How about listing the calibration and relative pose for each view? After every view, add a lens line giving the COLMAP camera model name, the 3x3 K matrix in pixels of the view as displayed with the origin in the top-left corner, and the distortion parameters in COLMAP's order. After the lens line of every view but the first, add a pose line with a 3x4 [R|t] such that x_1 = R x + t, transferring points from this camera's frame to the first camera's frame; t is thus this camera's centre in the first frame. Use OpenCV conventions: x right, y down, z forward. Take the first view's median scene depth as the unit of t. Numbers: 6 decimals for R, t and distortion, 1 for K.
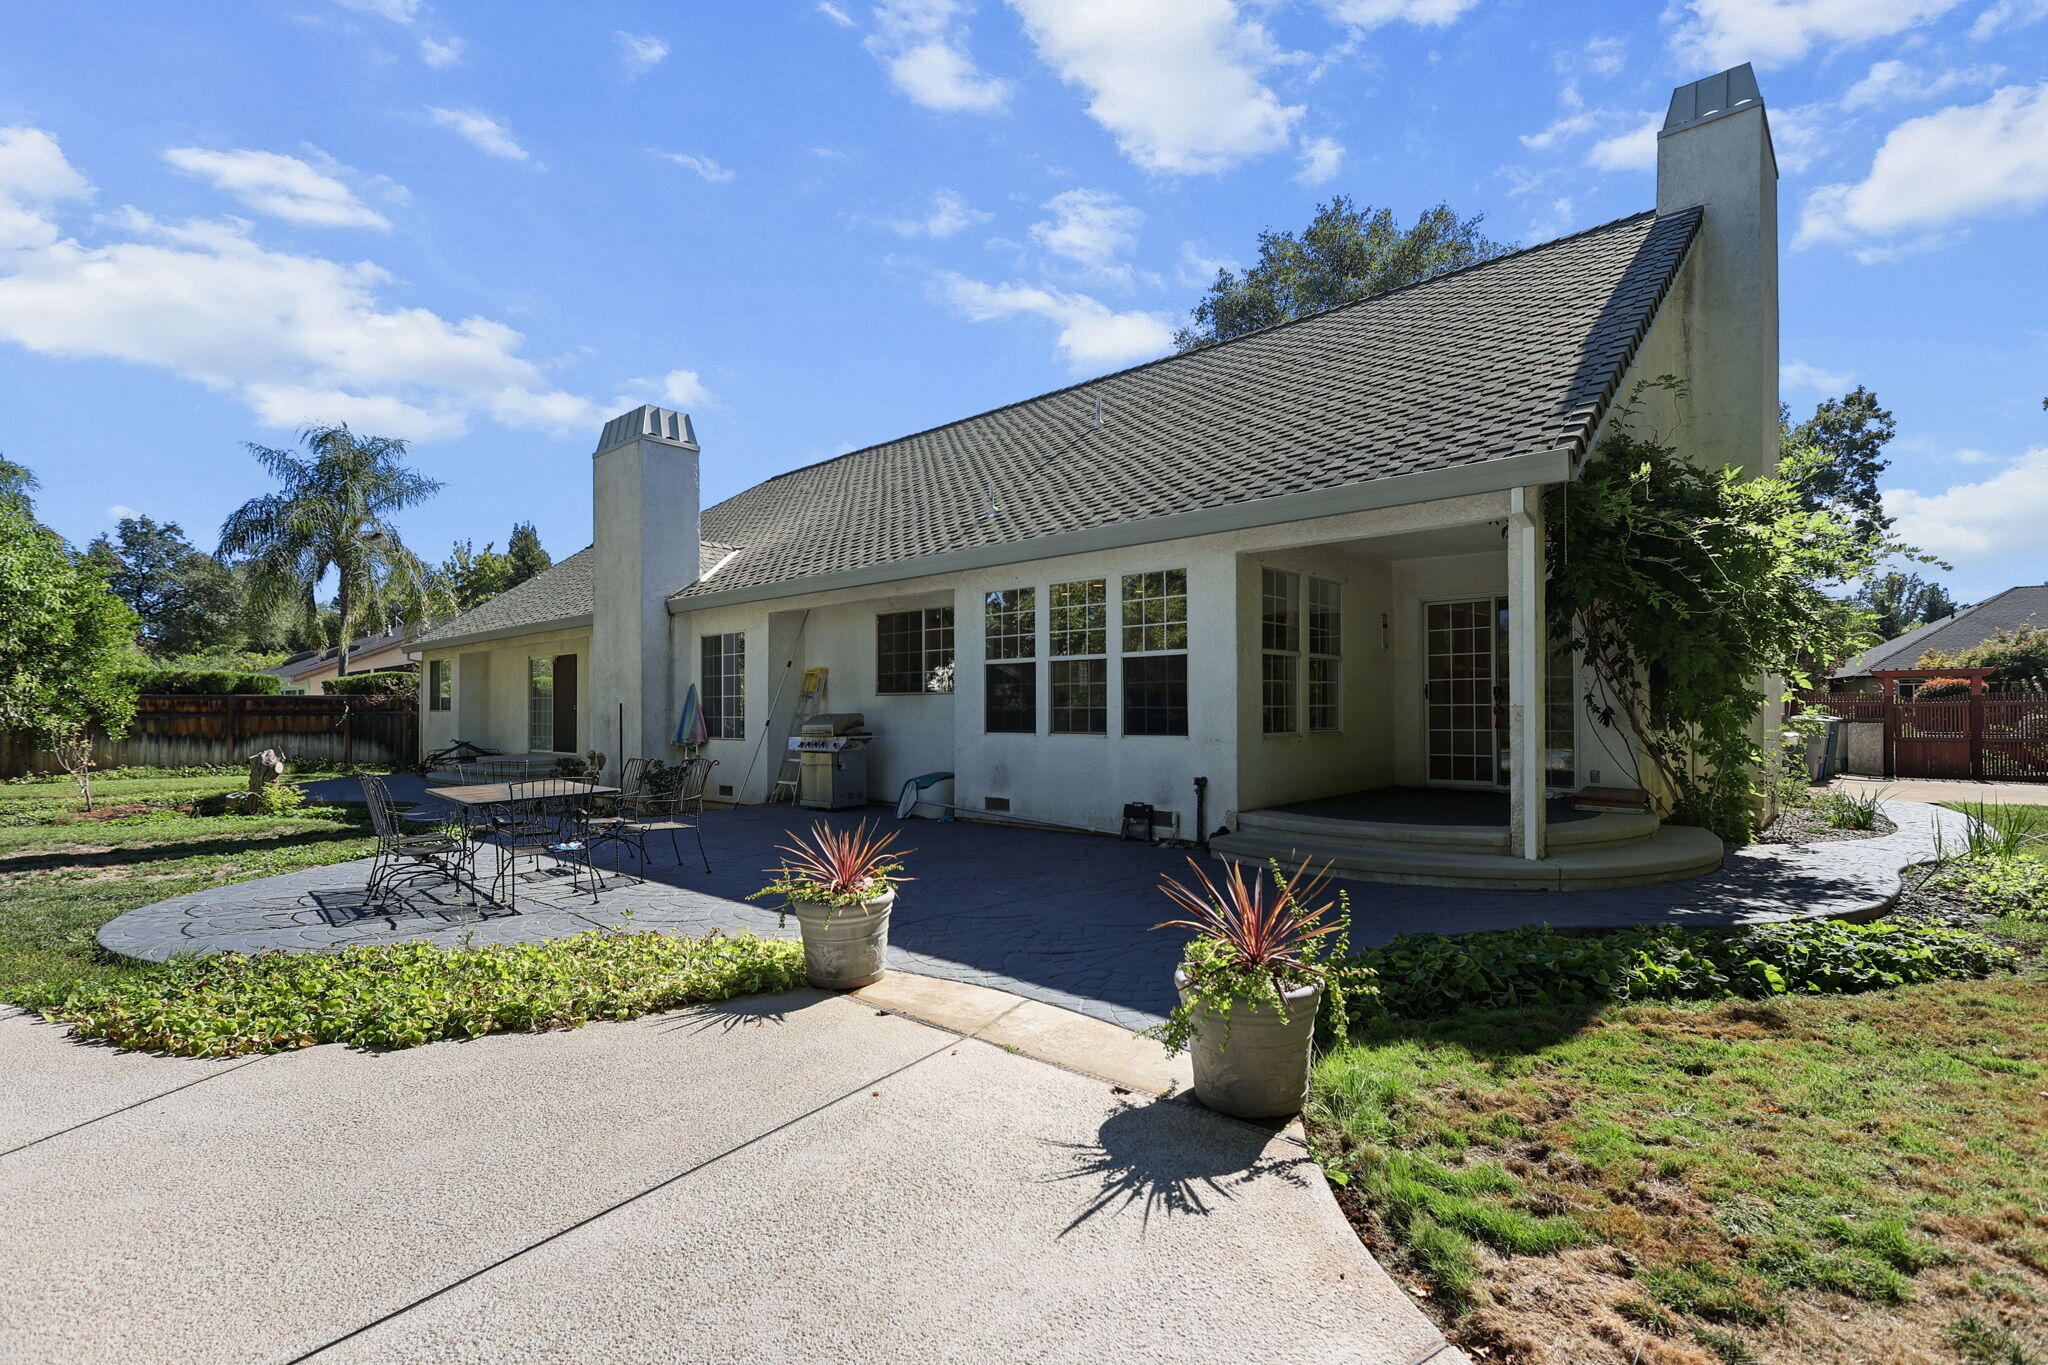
lens RADIAL K [[942.9, 0, 1022.3], [0, 942.9, 691.9], [0, 0, 1]] dist [0.000401, 0.000300]
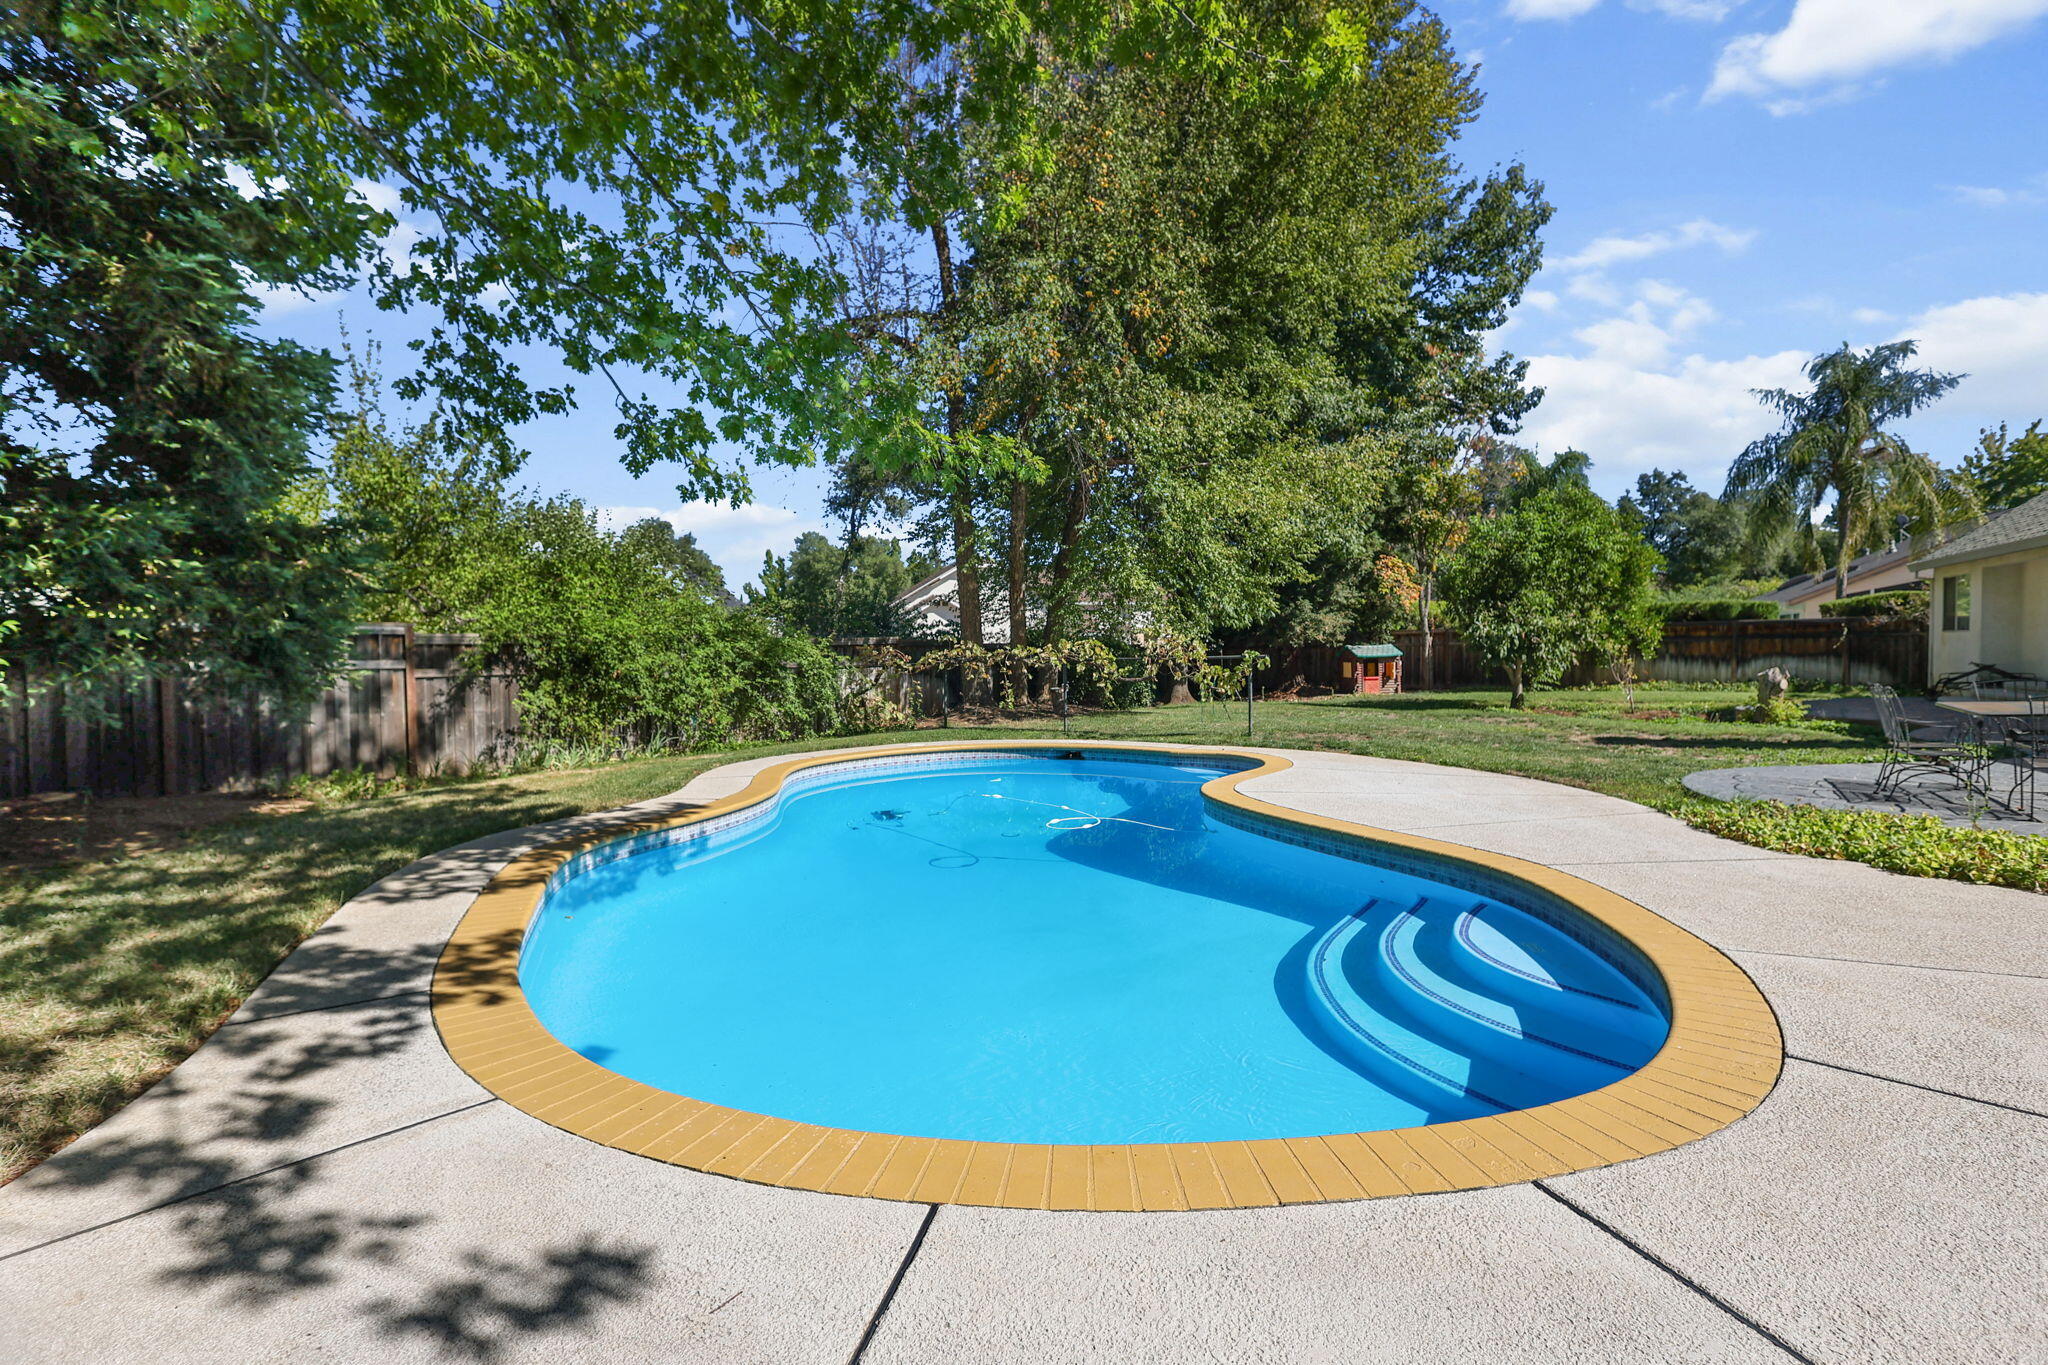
lens RADIAL K [[942.9, 0, 1022.3], [0, 942.9, 691.9], [0, 0, 1]] dist [0.000401, 0.000300]
pose [[0.235385, 0.042789, -0.970960, 0.067809], [0.035596, 0.997981, 0.052609, -0.001536], [0.971250, -0.046946, 0.233387, -0.107058]]
